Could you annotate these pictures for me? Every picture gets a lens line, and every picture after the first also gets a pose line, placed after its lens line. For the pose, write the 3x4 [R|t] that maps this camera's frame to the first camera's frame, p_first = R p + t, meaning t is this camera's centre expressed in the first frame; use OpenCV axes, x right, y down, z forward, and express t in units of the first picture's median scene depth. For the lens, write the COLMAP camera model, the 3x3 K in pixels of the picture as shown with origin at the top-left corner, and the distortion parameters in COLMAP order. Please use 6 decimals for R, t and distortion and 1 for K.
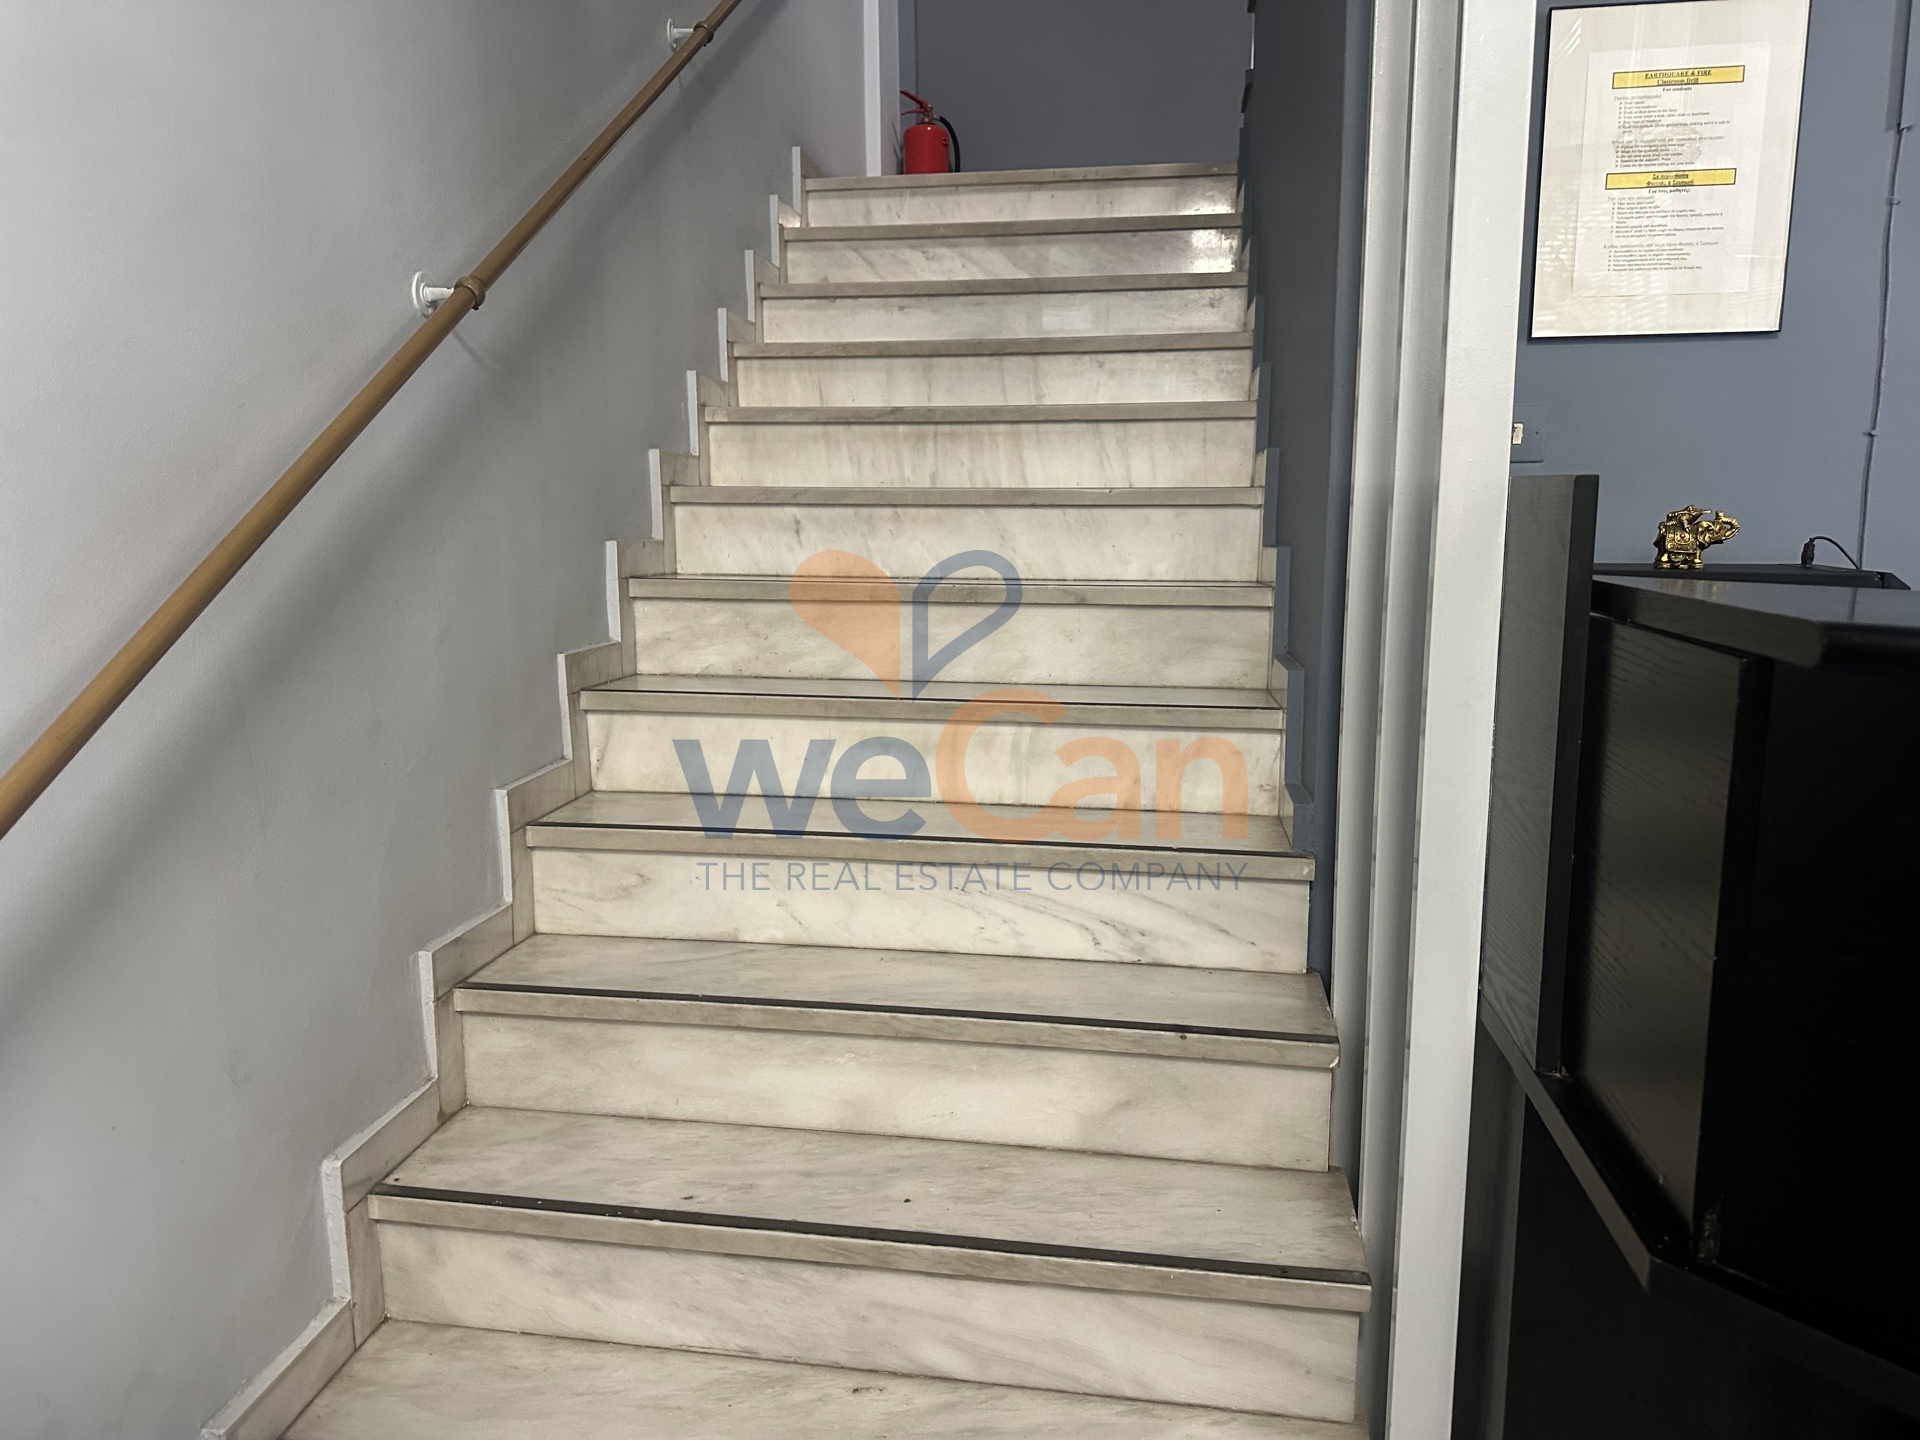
lens RADIAL K [[1384.8, 0, 960.0], [0, 1384.8, 720.0], [0, 0, 1]] dist [0.015915, -0.026400]
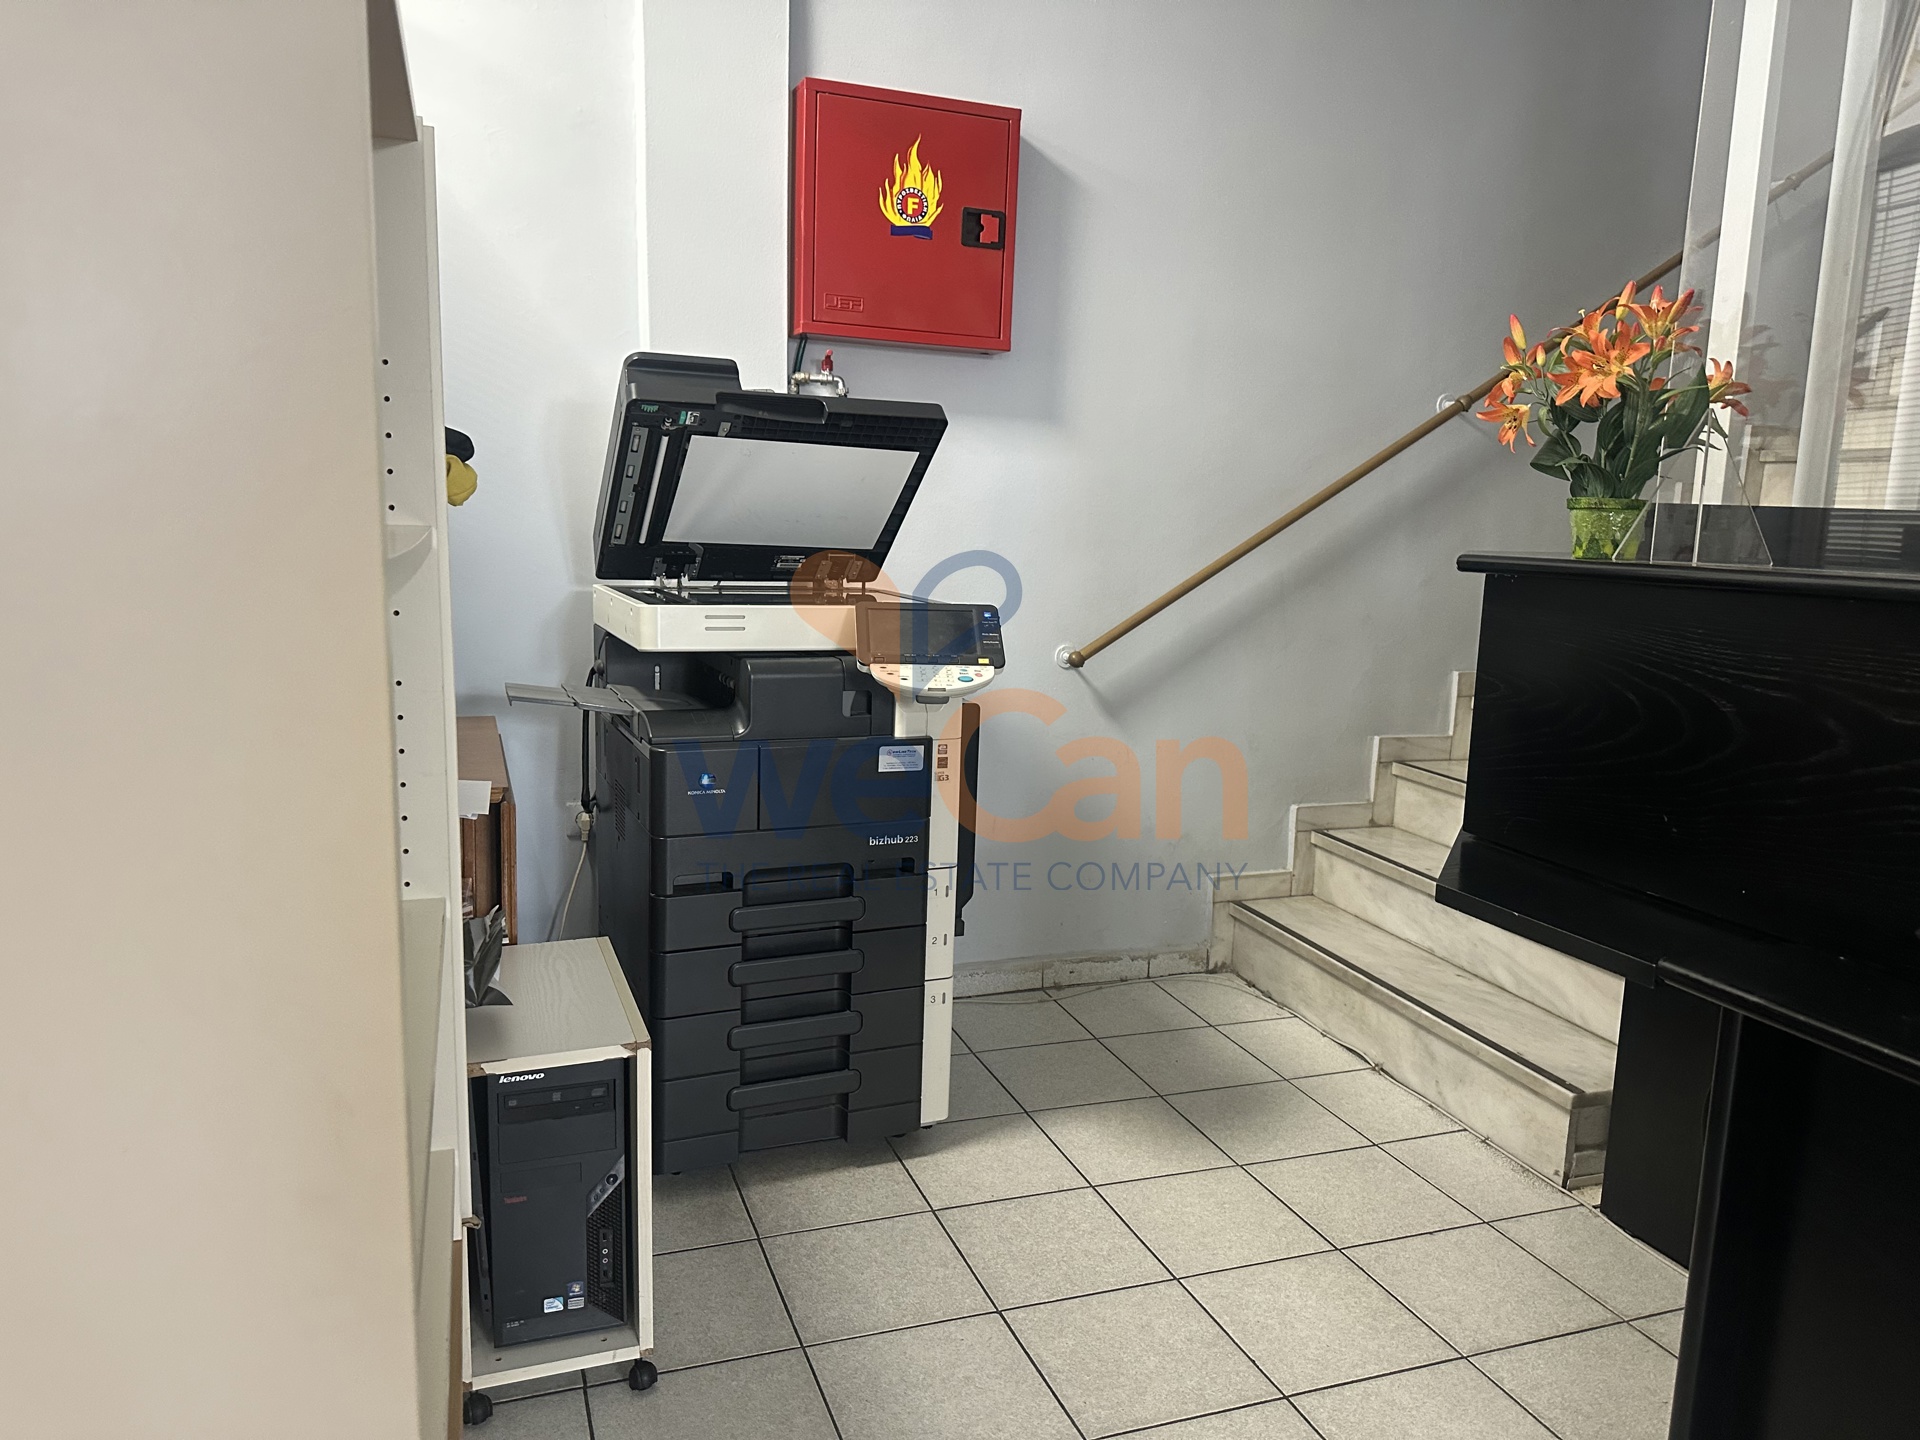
lens RADIAL K [[1362.2, 0, 950.8], [0, 1362.2, 724.3], [0, 0, 1]] dist [0.086094, -0.113617]
pose [[0.483497, 0.162313, -0.860166, 1.111827], [-0.168208, 0.981572, 0.090673, 0.080828], [0.859033, 0.100847, 0.501889, -0.570652]]
